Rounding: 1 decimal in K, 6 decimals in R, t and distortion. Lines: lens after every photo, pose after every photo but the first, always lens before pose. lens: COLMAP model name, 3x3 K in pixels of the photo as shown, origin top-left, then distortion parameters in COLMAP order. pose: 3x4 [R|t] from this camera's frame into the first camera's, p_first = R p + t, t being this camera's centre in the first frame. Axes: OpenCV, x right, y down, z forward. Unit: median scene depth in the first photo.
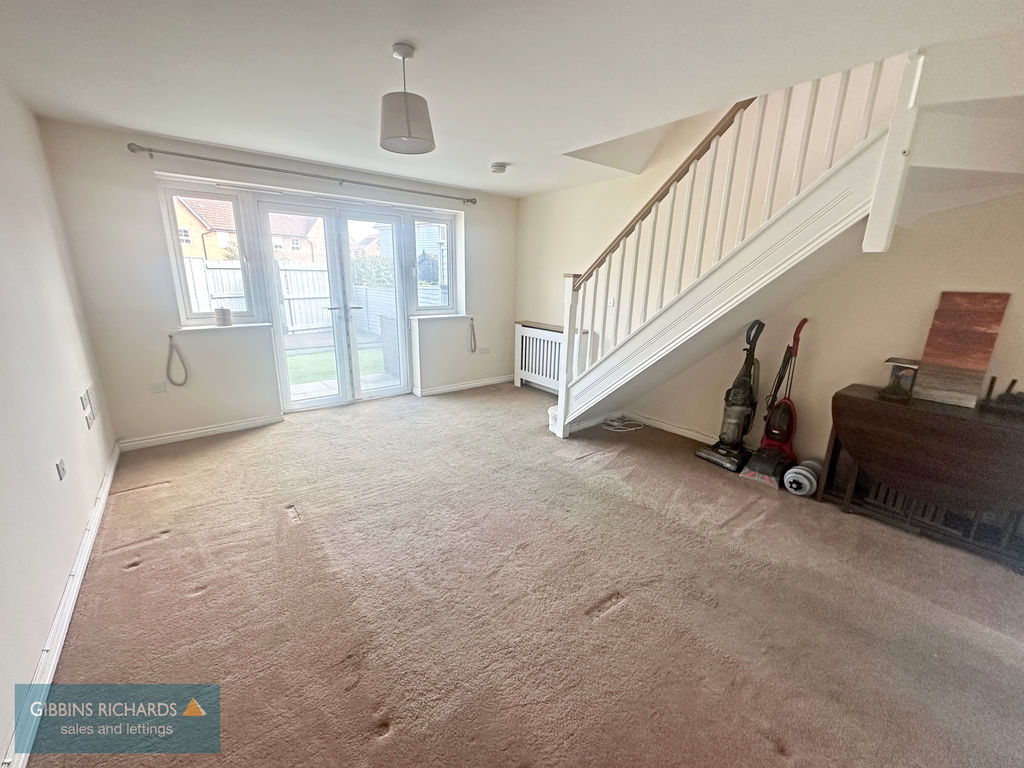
lens RADIAL K [[407.8, 0, 510.7], [0, 407.8, 384.9], [0, 0, 1]] dist [-0.001129, 0.000532]
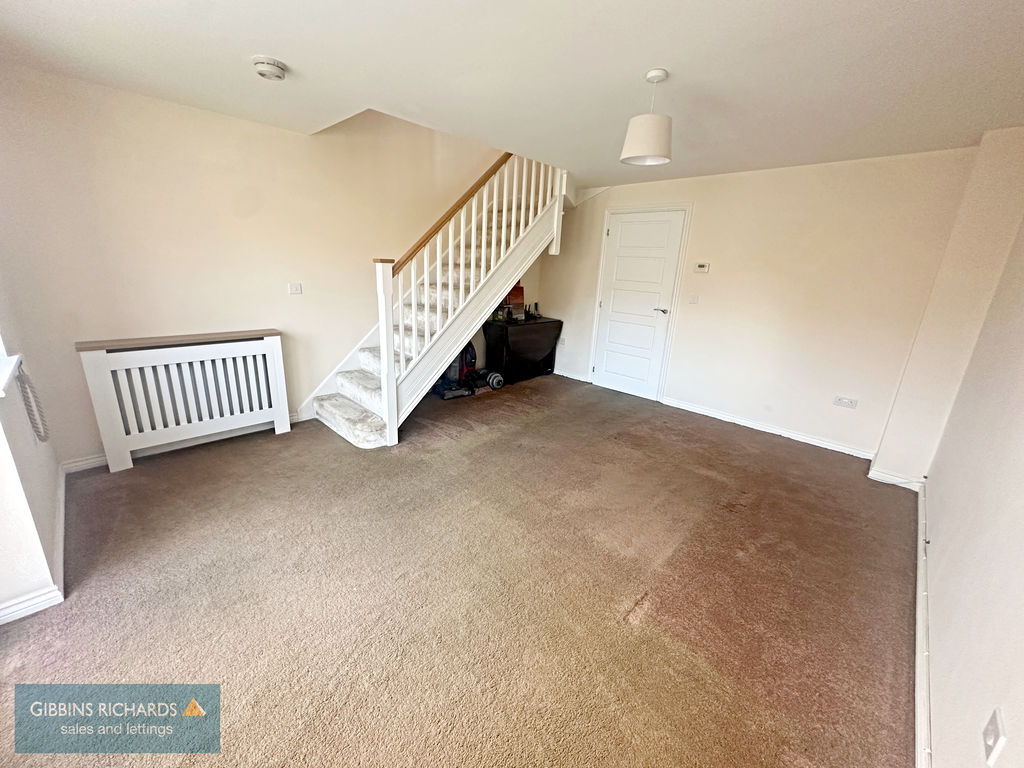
lens RADIAL K [[409.3, 0, 512.0], [0, 409.3, 384.0], [0, 0, 1]] dist [-0.000642, 0.000104]
pose [[-0.127609, -0.305602, 0.943569, -0.717362], [0.213818, 0.920501, 0.327047, -0.231151], [-0.968503, 0.243487, -0.052121, 0.768574]]
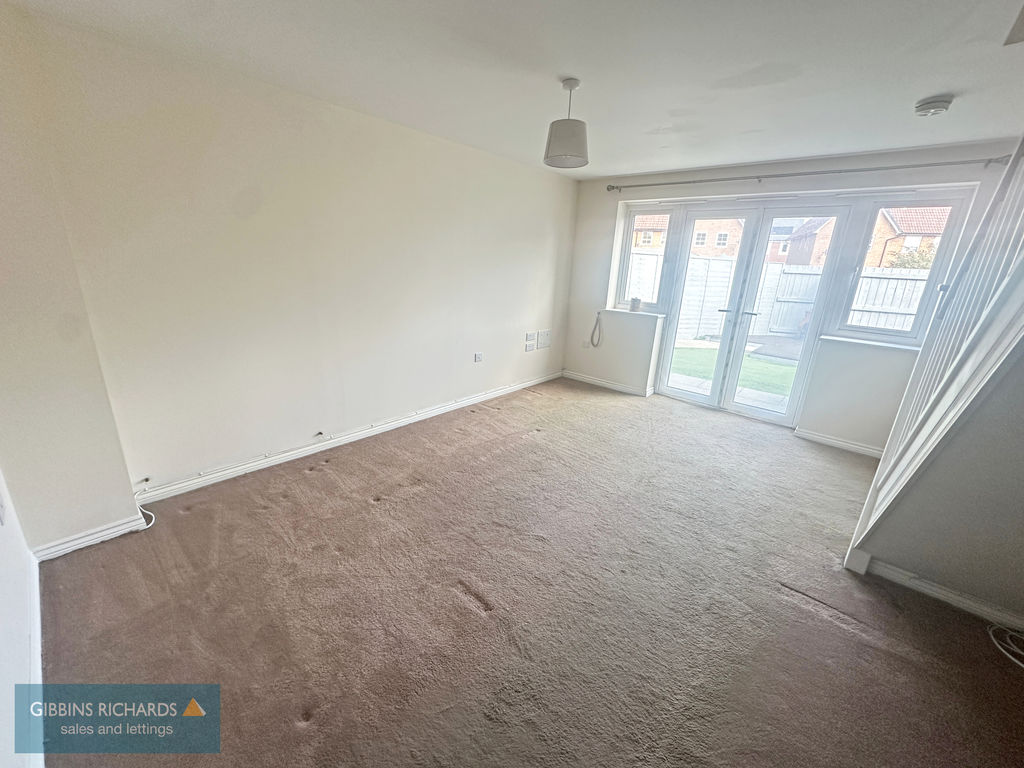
lens RADIAL K [[407.8, 0, 510.7], [0, 407.8, 384.9], [0, 0, 1]] dist [-0.001129, 0.000532]
pose [[0.173572, 0.280190, -0.944122, 0.518057], [-0.297196, 0.928881, 0.221029, -0.095578], [0.938907, 0.242225, 0.244500, 0.354429]]
